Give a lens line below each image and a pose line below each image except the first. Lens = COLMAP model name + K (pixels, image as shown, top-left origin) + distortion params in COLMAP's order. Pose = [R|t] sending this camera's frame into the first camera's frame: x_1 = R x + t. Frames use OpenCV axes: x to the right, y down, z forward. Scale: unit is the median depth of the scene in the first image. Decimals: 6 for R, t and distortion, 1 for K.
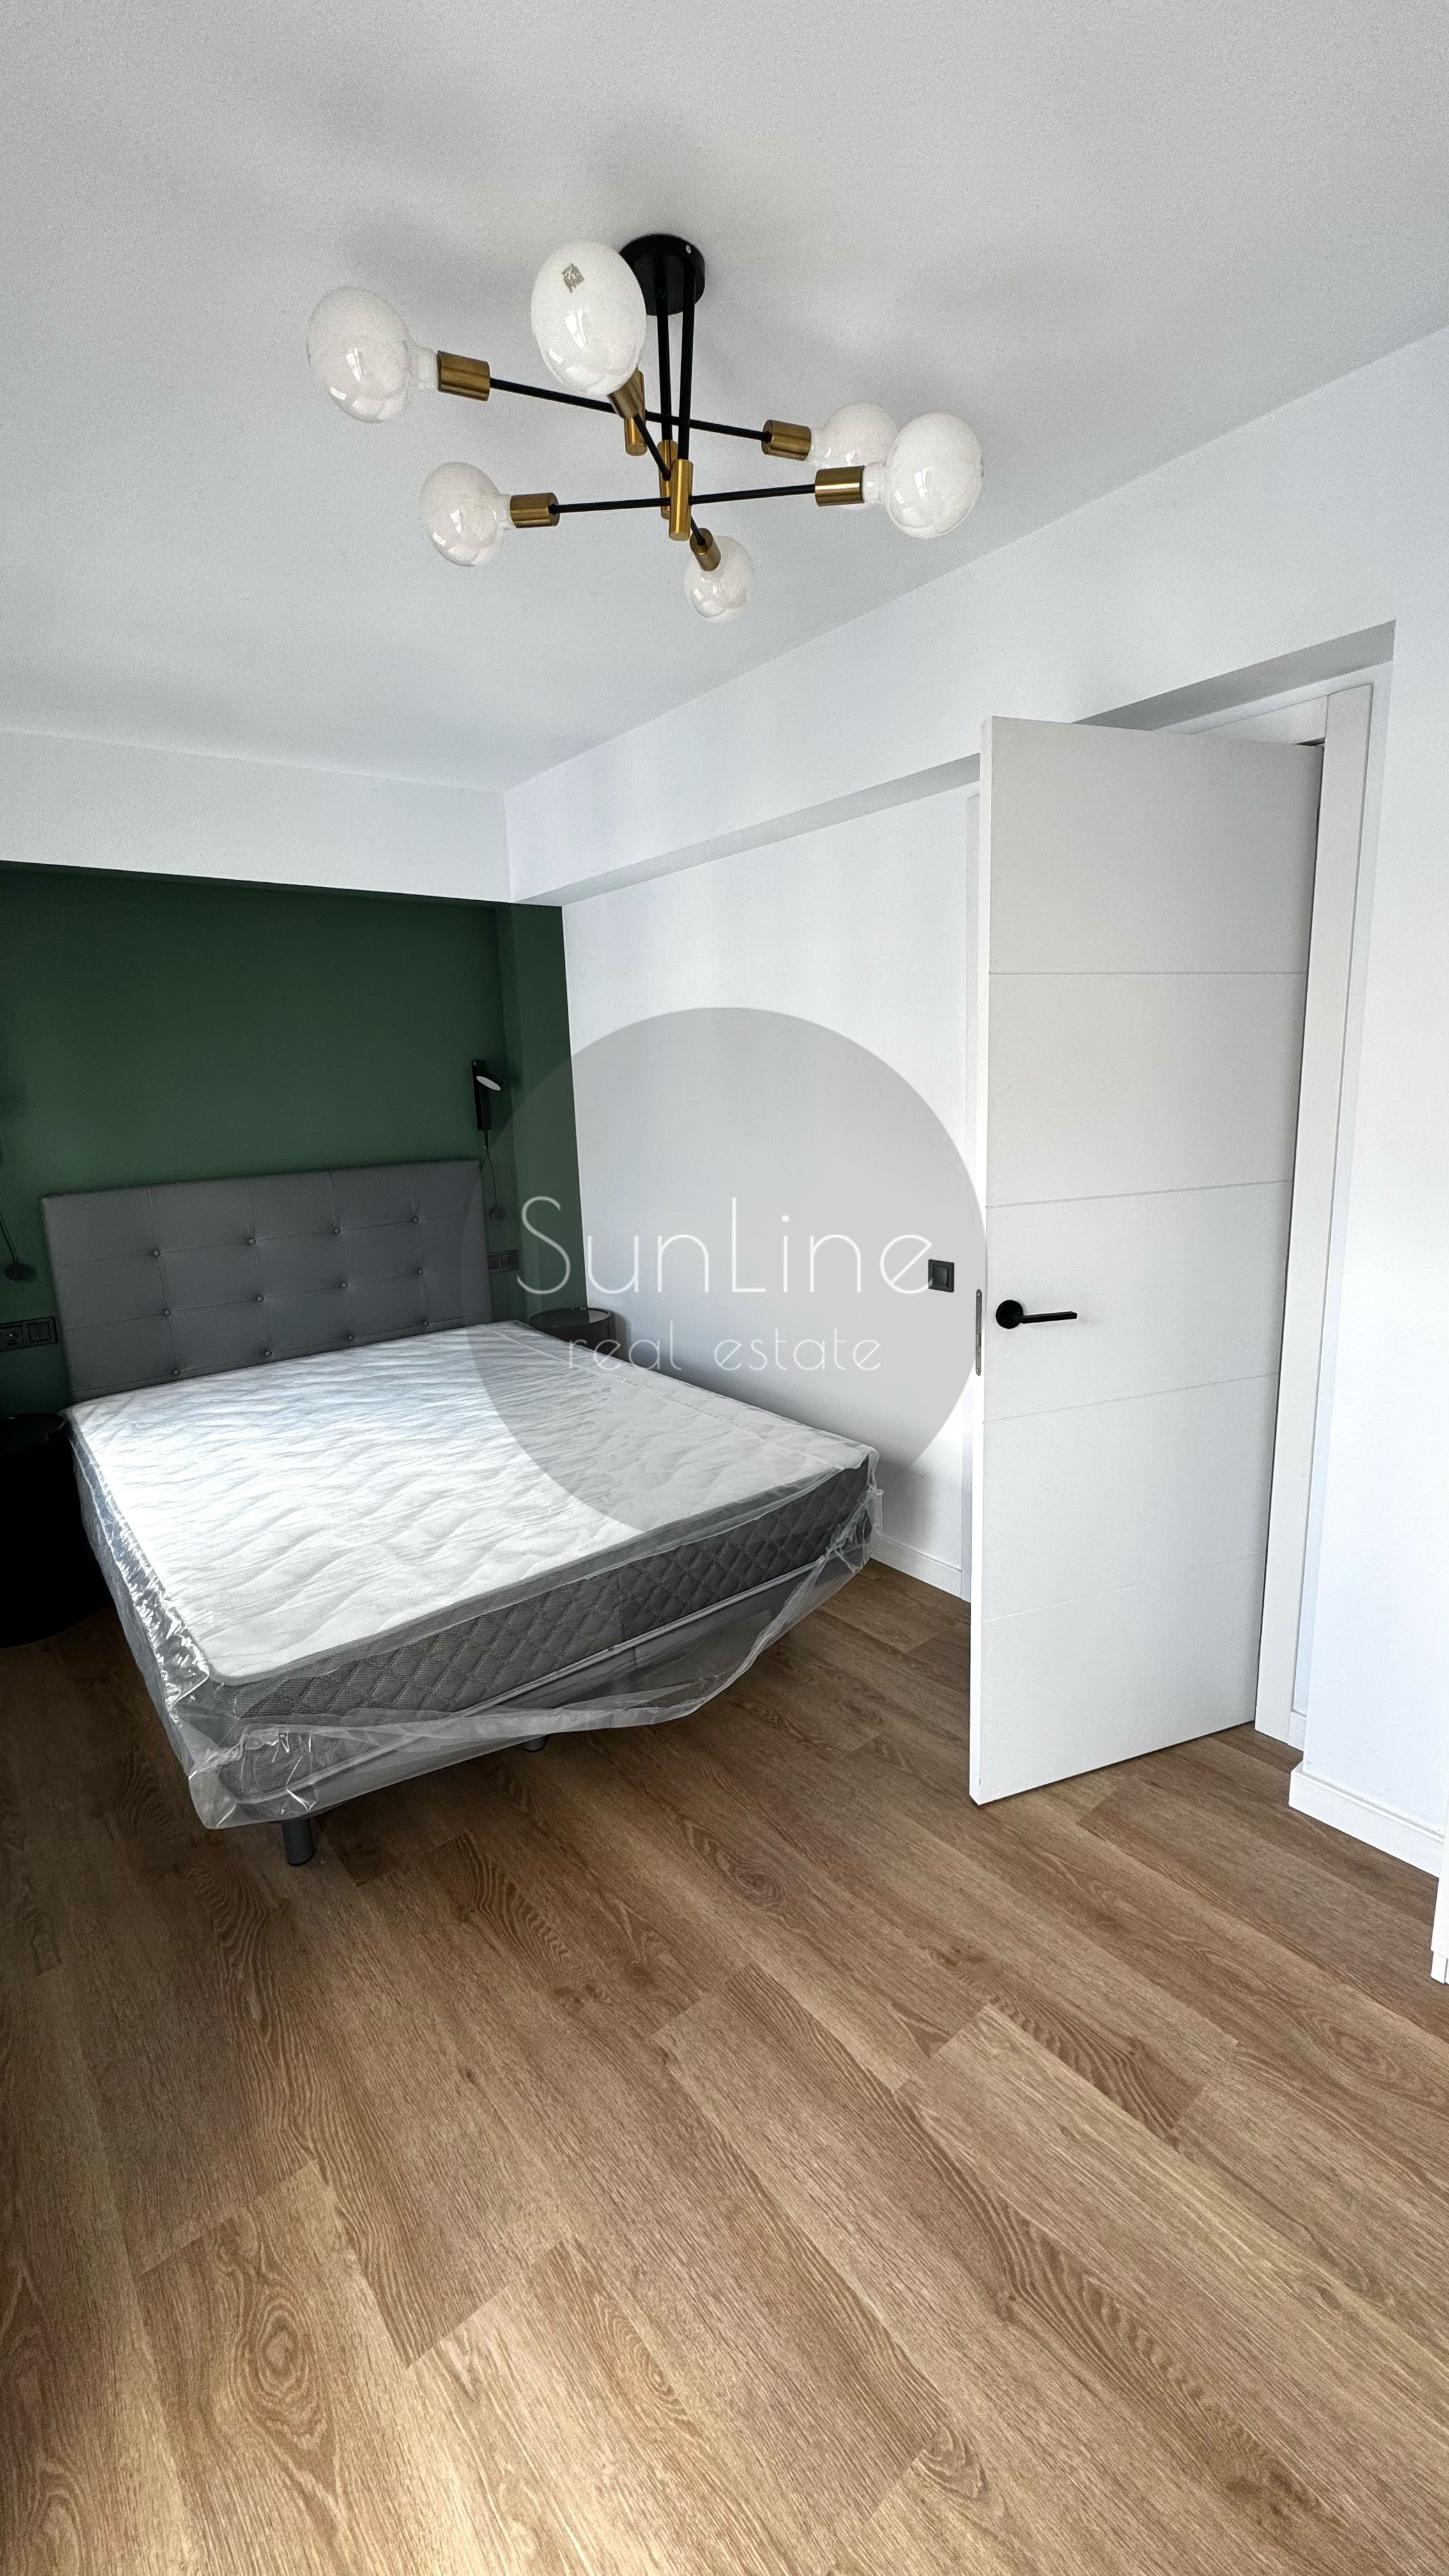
lens RADIAL K [[1032.6, 0, 722.9], [0, 1032.6, 1286.6], [0, 0, 1]] dist [-0.002316, 0.000229]
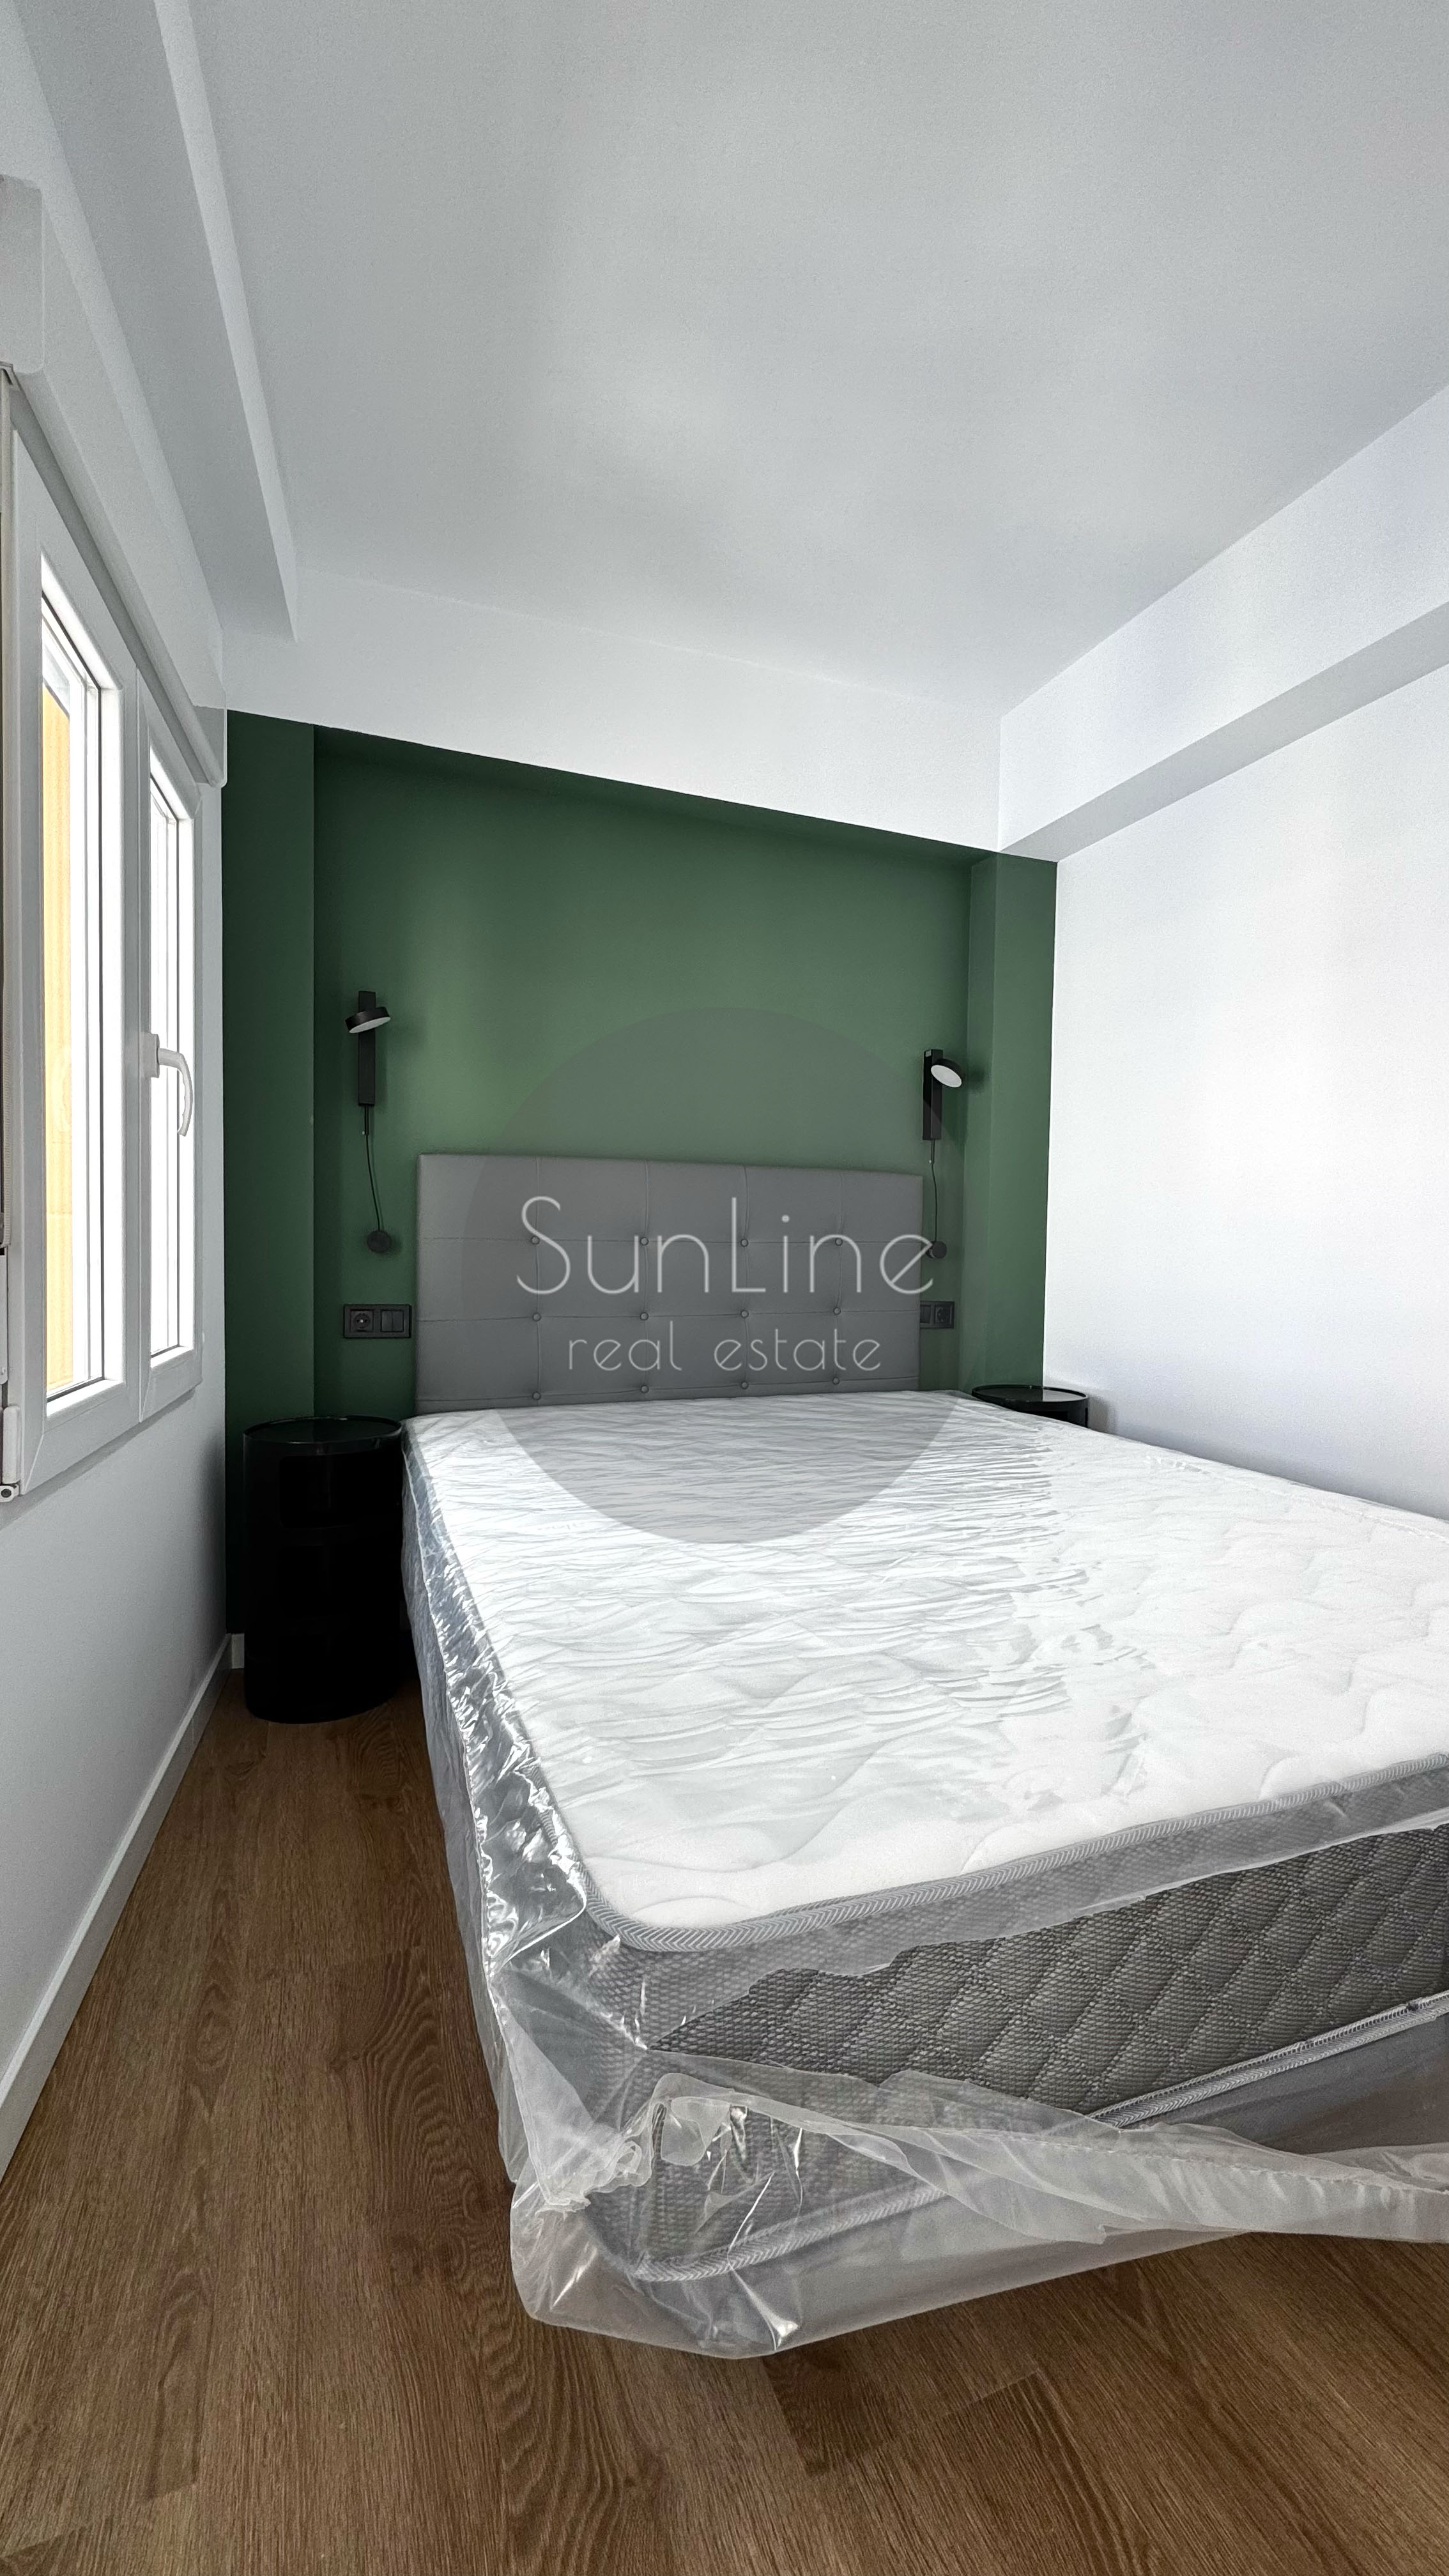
lens RADIAL K [[1032.6, 0, 722.9], [0, 1032.6, 1286.6], [0, 0, 1]] dist [-0.002316, 0.000229]
pose [[0.951925, 0.064900, -0.299377, -0.284289], [-0.109626, 0.984749, -0.135098, 0.154983], [0.286043, 0.161423, 0.944522, 0.493133]]
